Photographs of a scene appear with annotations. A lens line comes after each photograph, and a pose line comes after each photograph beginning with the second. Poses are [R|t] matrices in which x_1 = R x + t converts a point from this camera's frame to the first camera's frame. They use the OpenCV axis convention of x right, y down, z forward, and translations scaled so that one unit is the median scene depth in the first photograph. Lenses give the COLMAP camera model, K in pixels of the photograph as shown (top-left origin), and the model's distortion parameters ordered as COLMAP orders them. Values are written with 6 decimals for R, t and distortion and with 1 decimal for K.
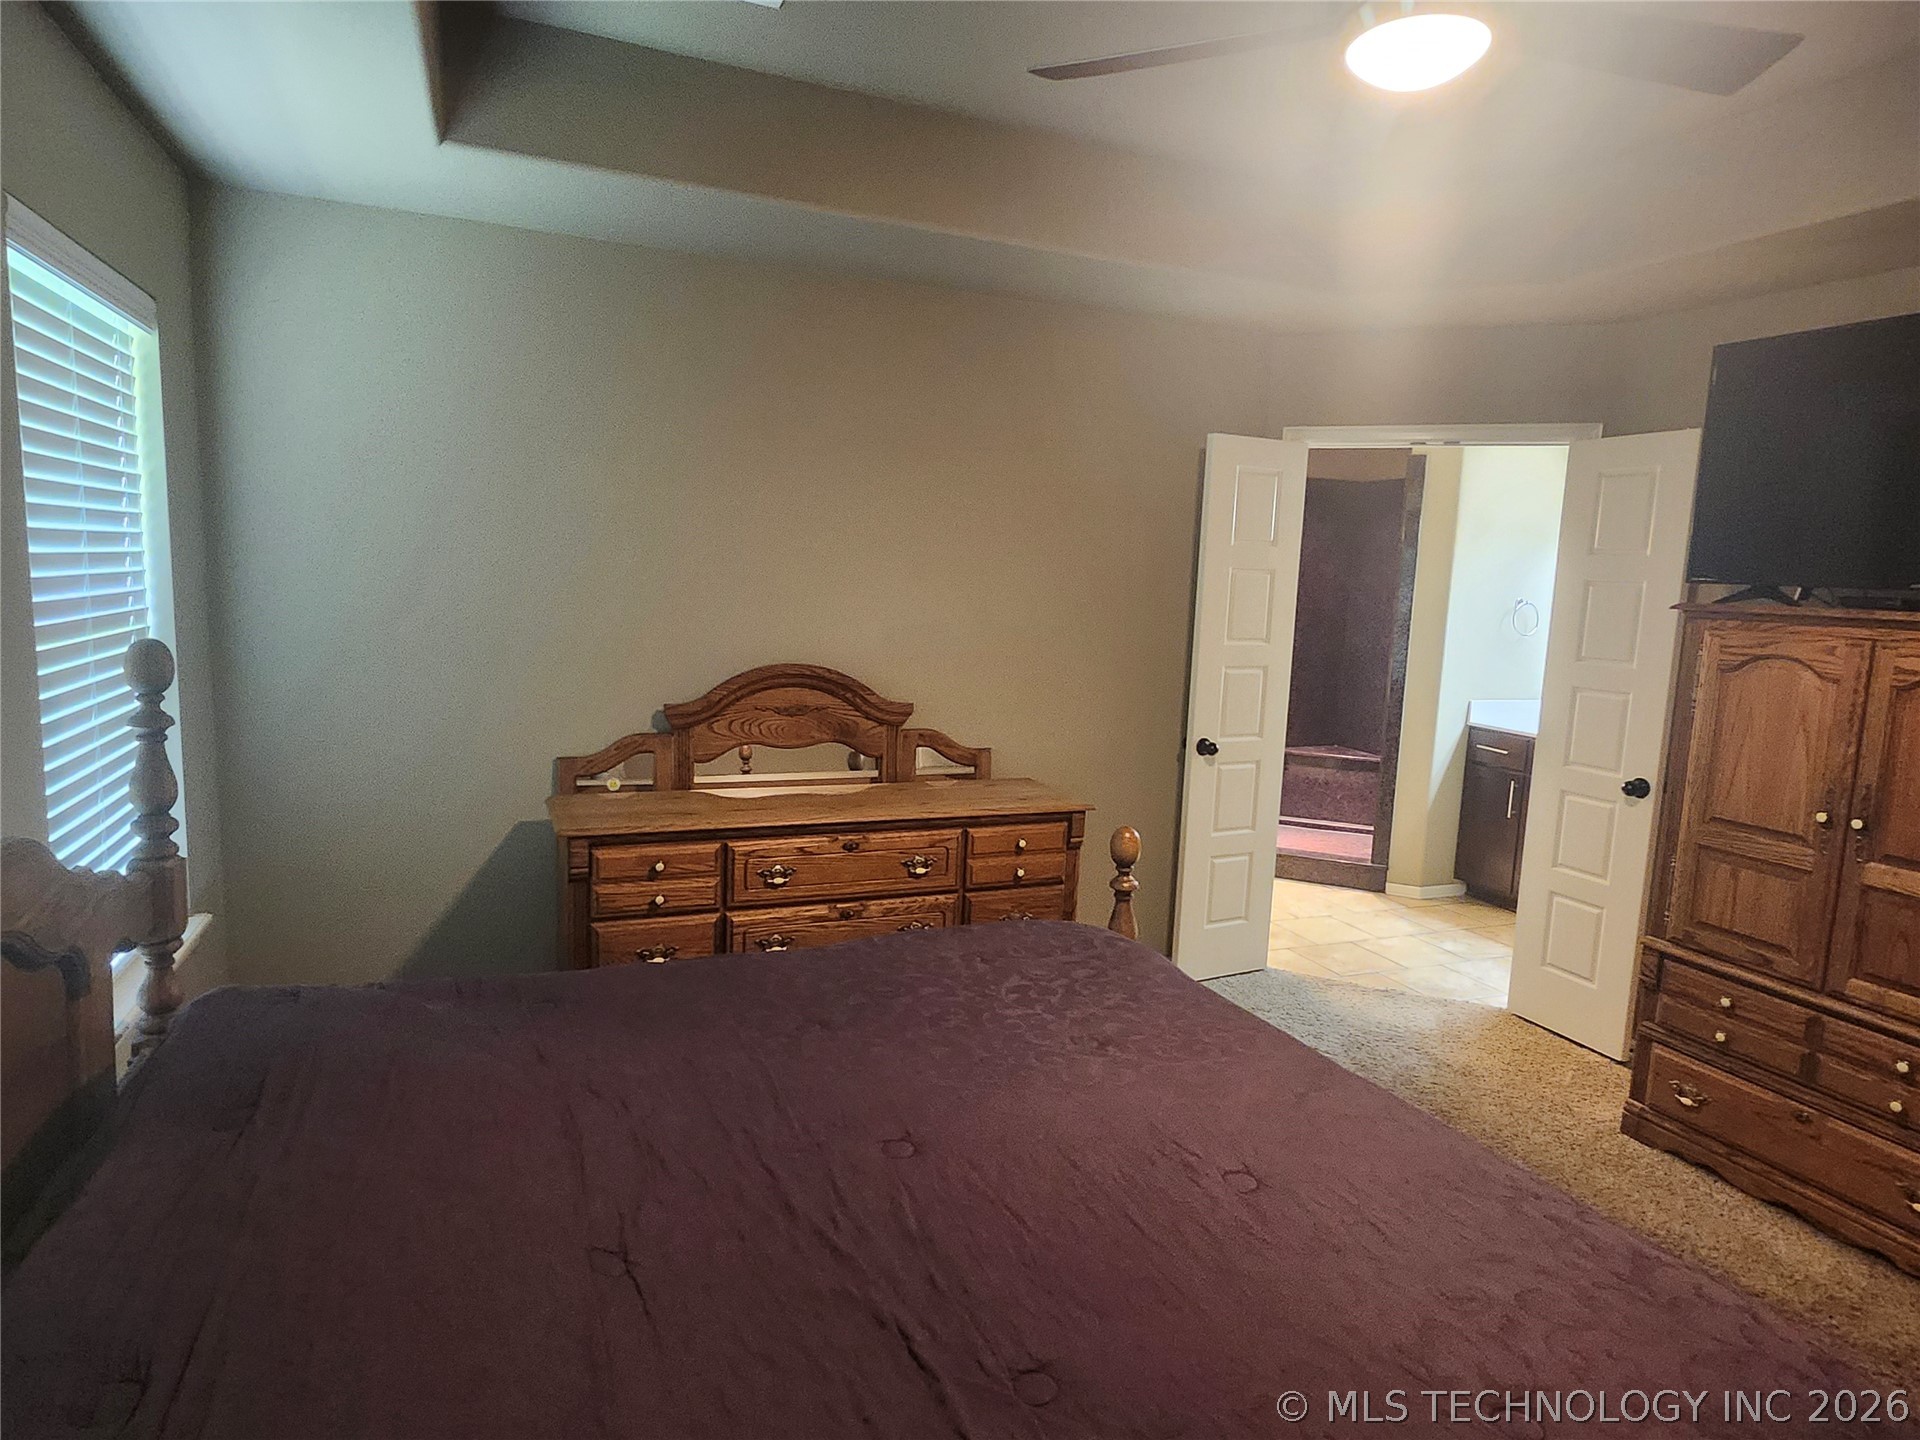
lens RADIAL K [[1108.8, 0, 950.8], [0, 1108.8, 714.7], [0, 0, 1]] dist [-0.000674, -0.000157]
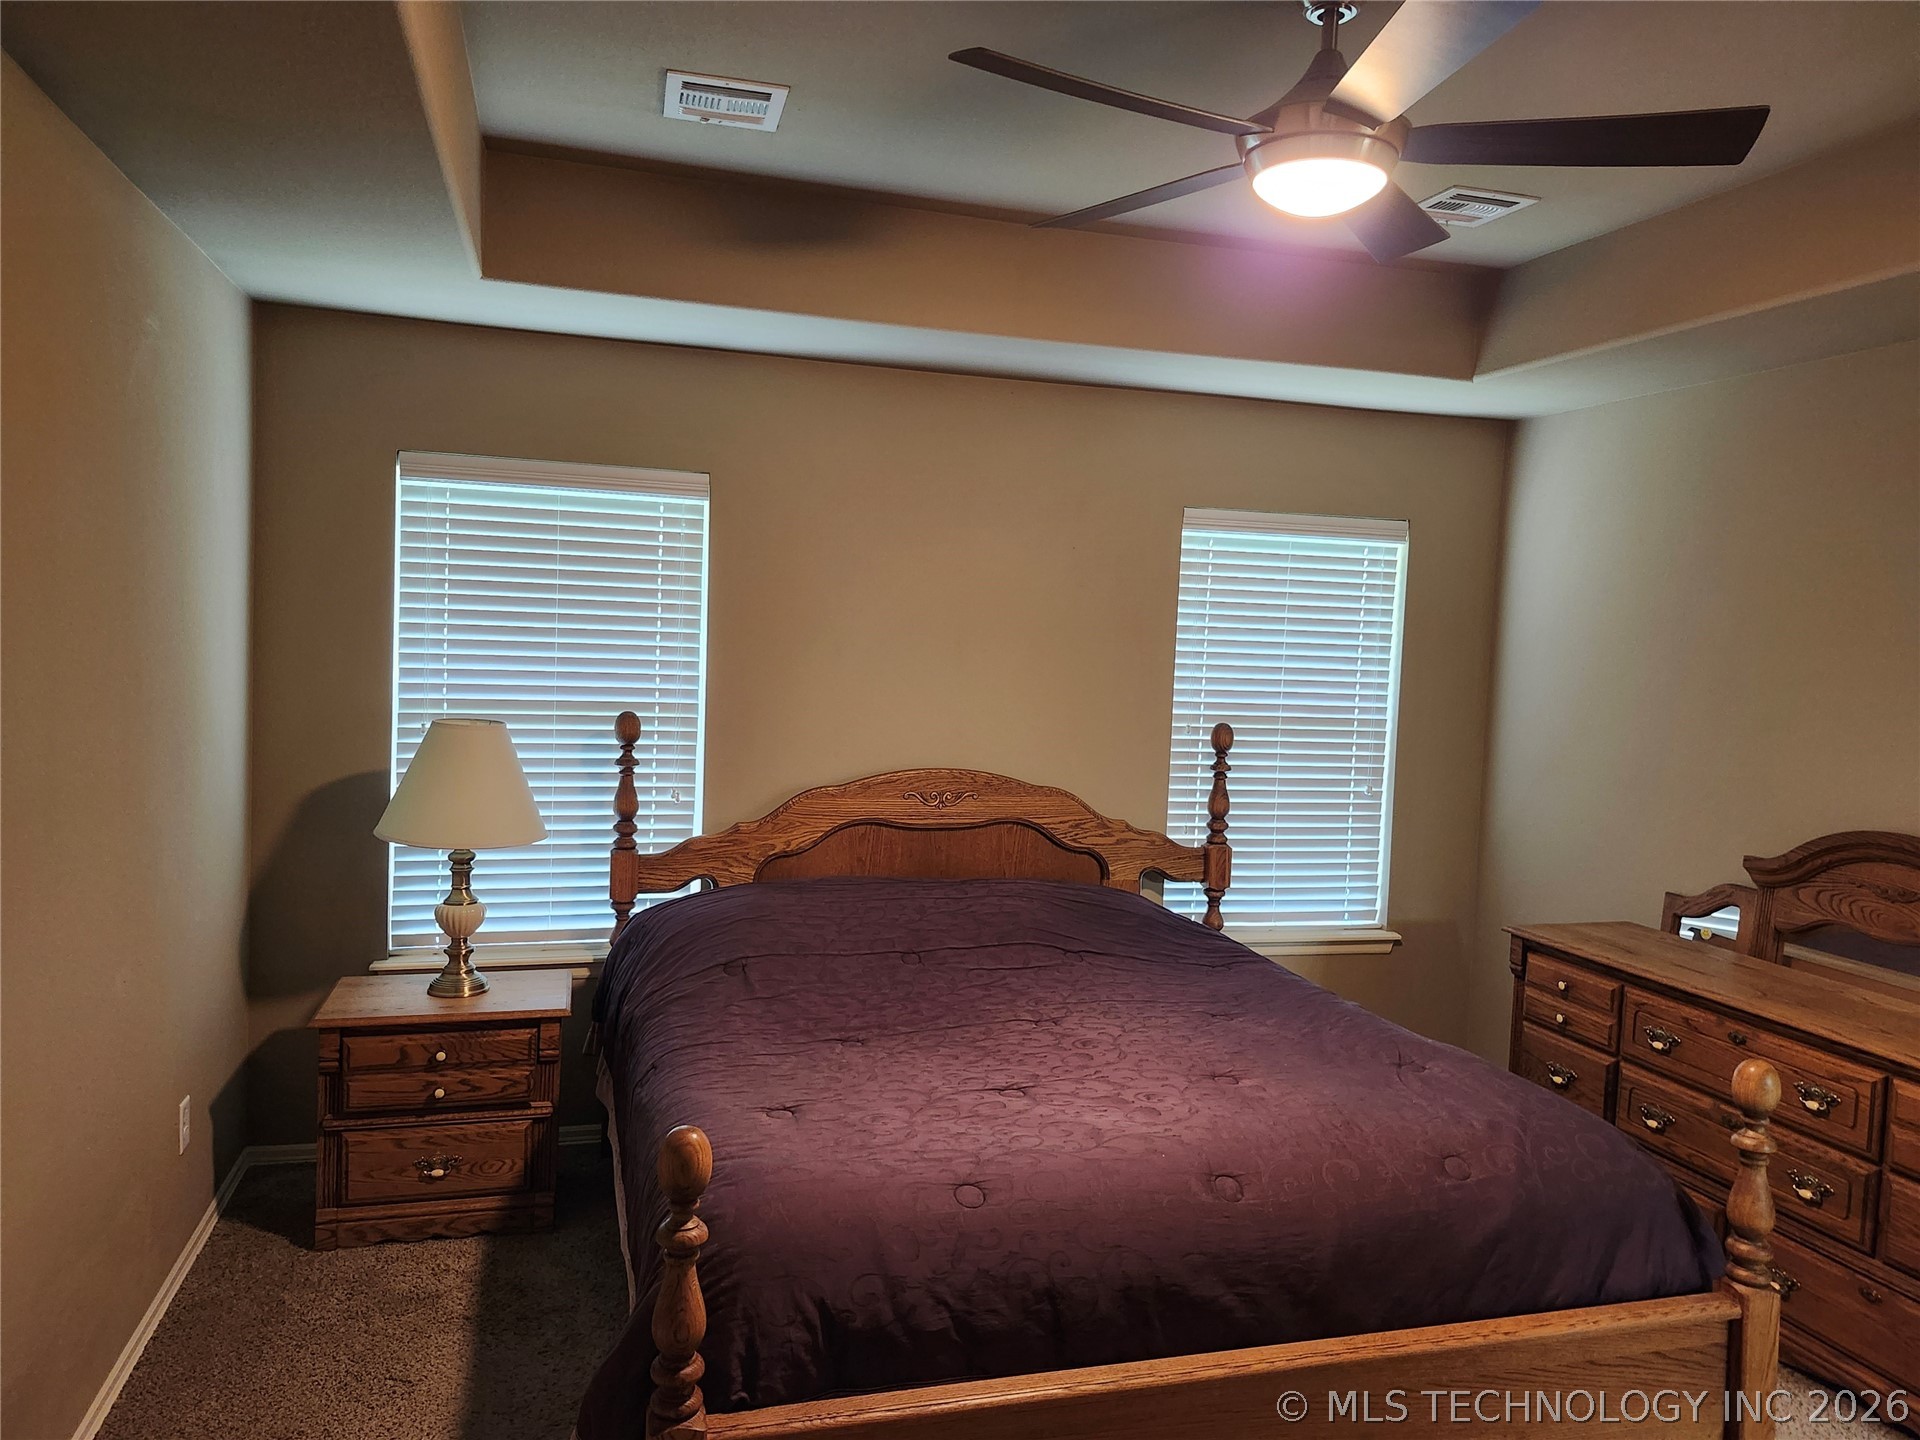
lens RADIAL K [[1322.4, 0, 952.0], [0, 1322.4, 719.2], [0, 0, 1]] dist [0.003624, -0.013087]
pose [[-0.098063, 0.018736, -0.995004, 0.917298], [-0.176028, 0.983731, 0.035873, -0.045653], [0.979488, 0.178667, -0.093170, 0.470050]]
